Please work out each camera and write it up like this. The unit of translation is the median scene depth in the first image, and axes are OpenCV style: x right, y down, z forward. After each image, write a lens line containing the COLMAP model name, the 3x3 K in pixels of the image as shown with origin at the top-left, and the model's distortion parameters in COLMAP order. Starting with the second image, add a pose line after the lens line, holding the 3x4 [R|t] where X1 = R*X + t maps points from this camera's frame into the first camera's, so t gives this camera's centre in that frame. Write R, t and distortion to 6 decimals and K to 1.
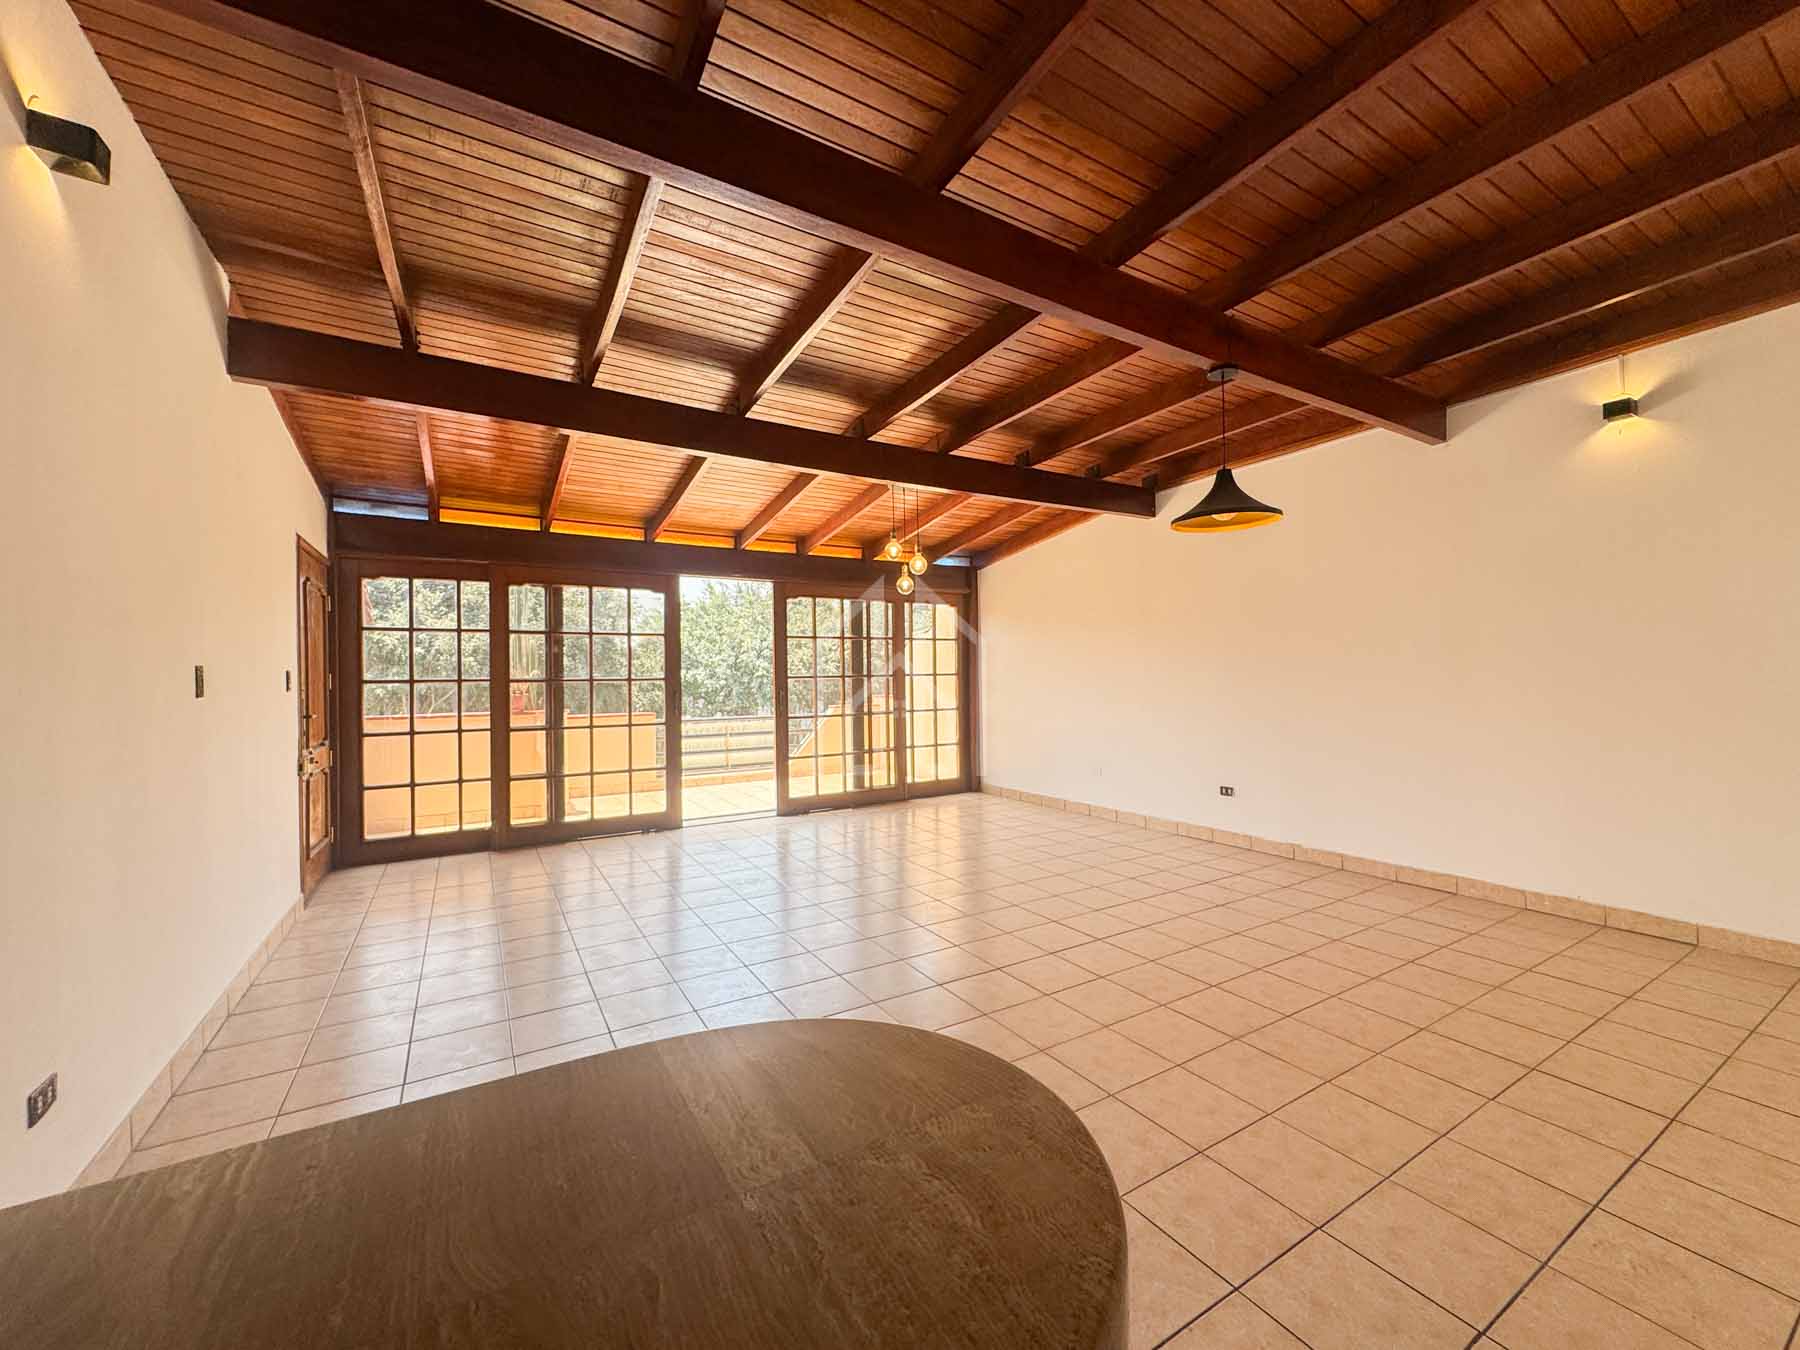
lens RADIAL K [[722.2, 0, 896.6], [0, 722.2, 669.5], [0, 0, 1]] dist [-0.002911, -0.000098]
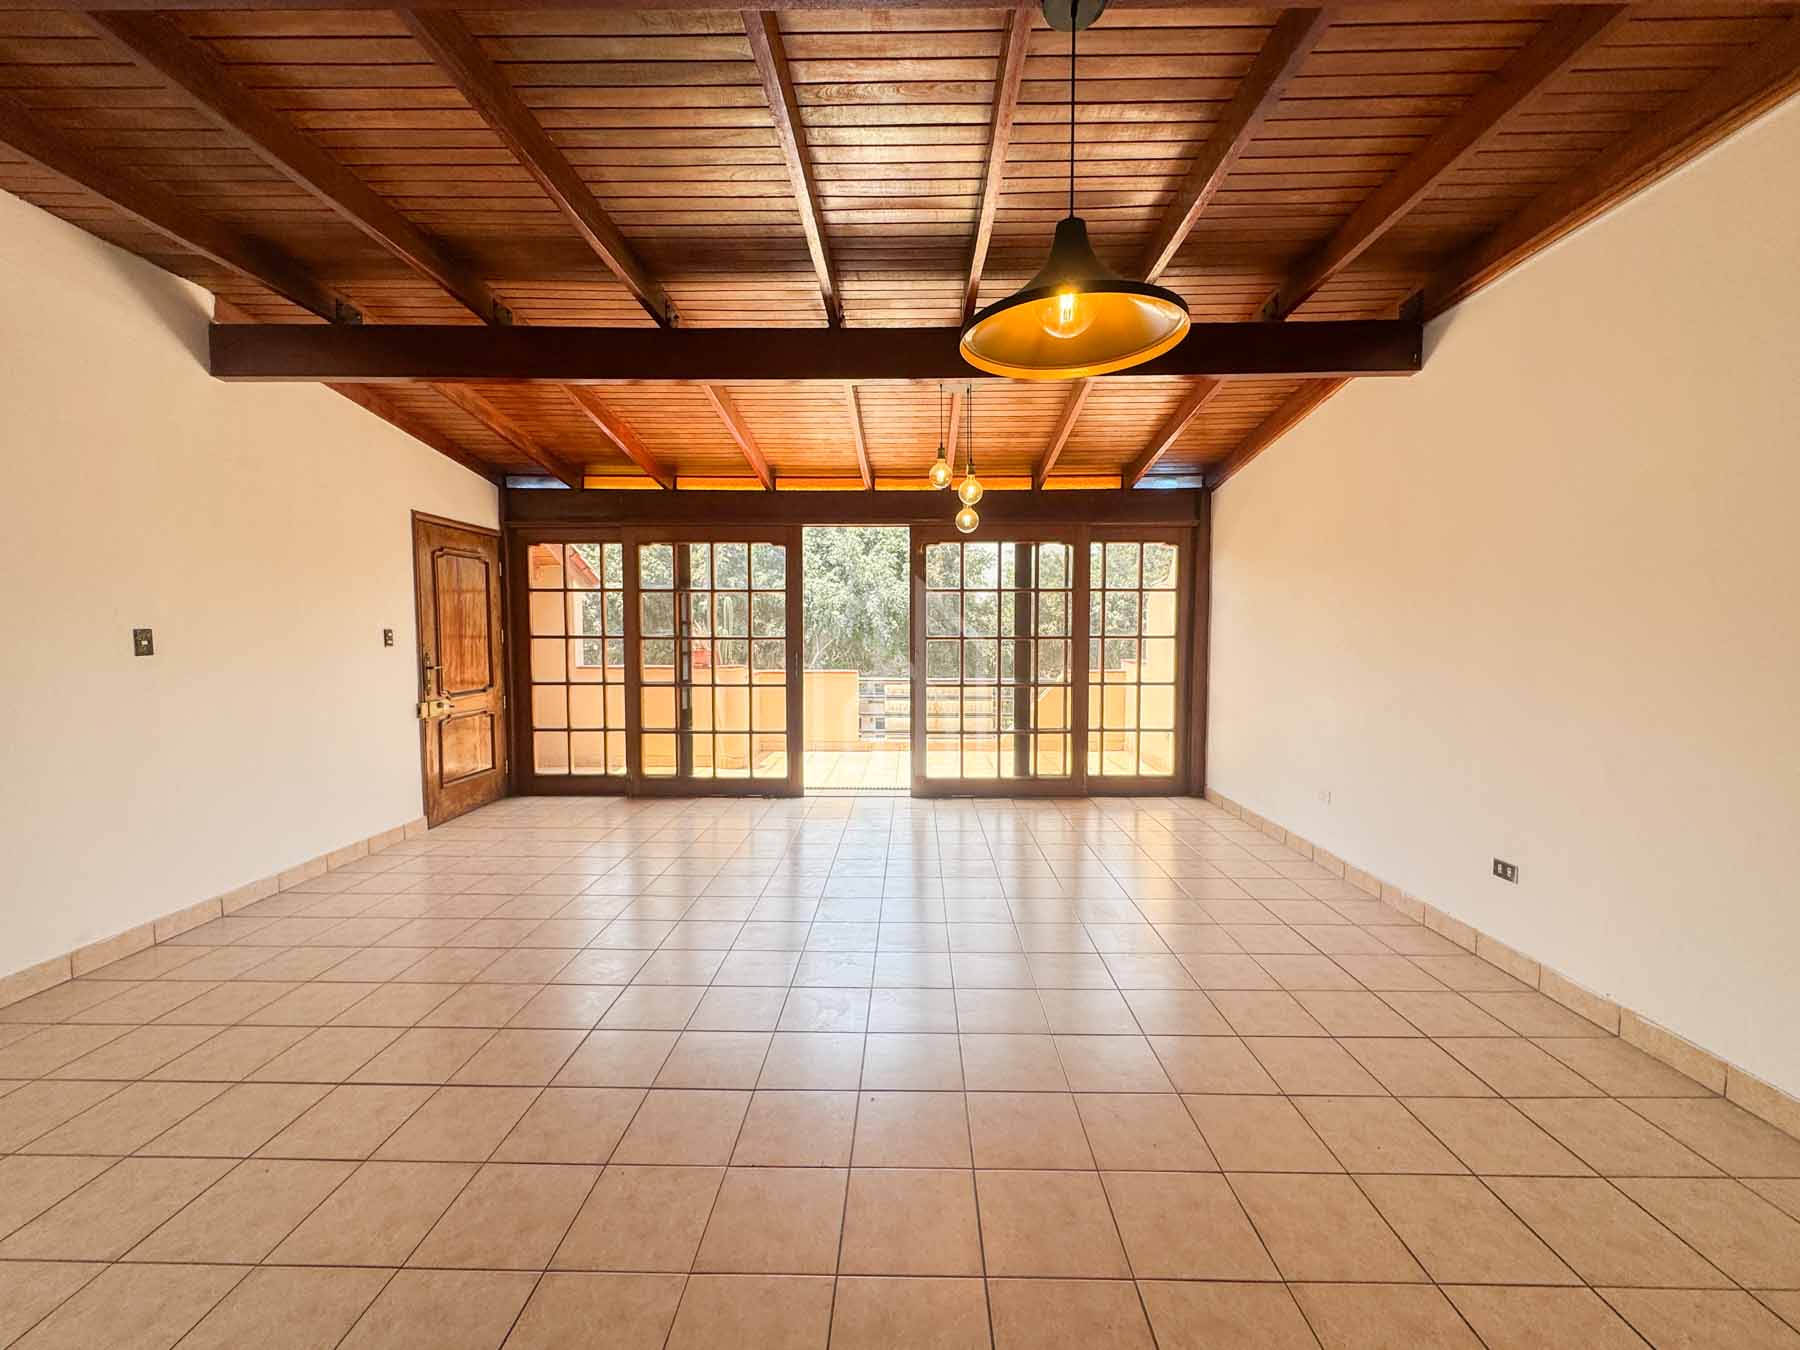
lens RADIAL K [[737.8, 0, 898.1], [0, 737.8, 669.3], [0, 0, 1]] dist [-0.003198, -0.000442]
pose [[0.843668, 0.041890, -0.535229, 0.319568], [-0.006531, 0.997678, 0.067790, -0.012151], [0.536826, -0.053696, 0.841982, 0.270749]]
